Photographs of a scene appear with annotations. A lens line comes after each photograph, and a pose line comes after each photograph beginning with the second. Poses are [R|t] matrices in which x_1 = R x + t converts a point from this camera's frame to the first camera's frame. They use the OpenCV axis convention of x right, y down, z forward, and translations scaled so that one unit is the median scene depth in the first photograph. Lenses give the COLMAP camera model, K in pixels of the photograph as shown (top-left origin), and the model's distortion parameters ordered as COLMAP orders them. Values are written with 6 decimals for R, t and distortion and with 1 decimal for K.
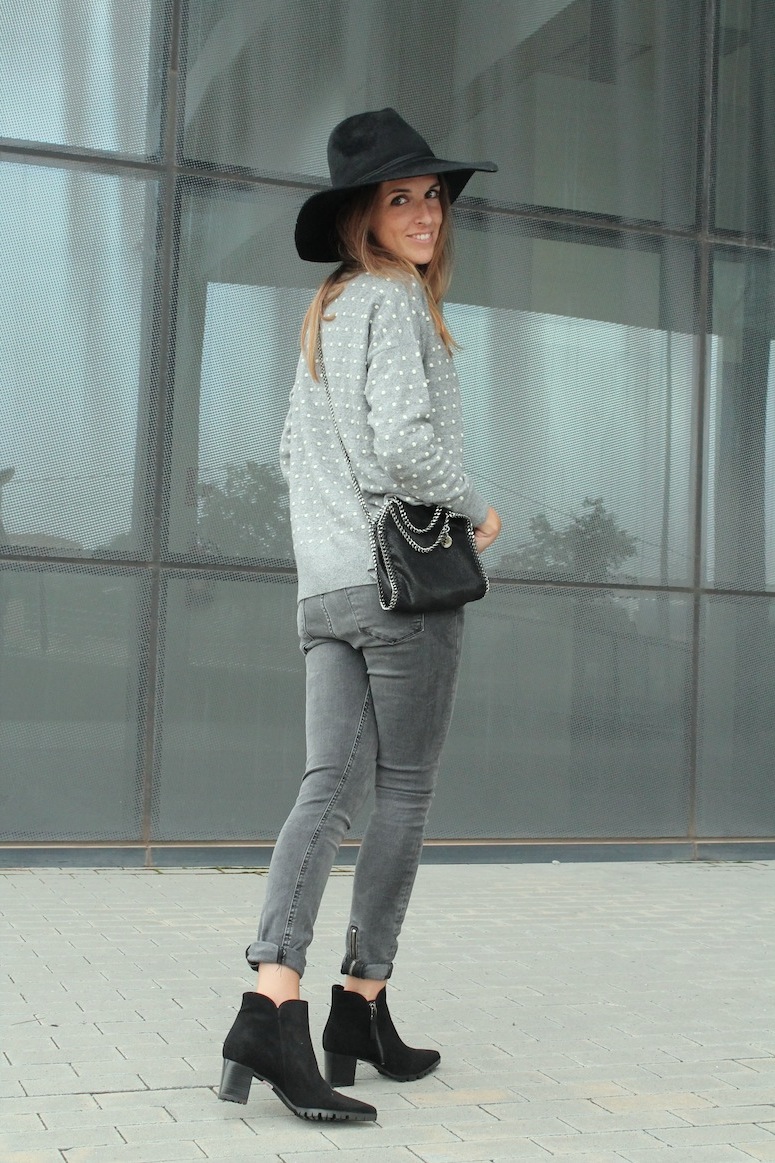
lens RADIAL K [[1790.3, 0, 385.8], [0, 1790.3, 577.0], [0, 0, 1]] dist [0.007618, 0.000000]
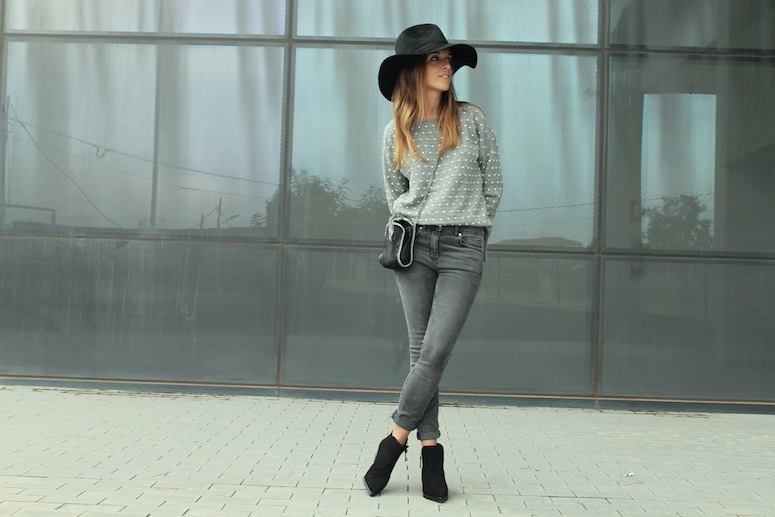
lens RADIAL K [[1053.6, 0, 374.1], [0, 1053.6, 254.5], [0, 0, 1]] dist [-0.036852, 0.000000]
pose [[0.931343, -0.015531, -0.363811, 0.059711], [0.013171, 0.999873, -0.008965, 0.001085], [0.363904, 0.003558, 0.931430, -0.151327]]
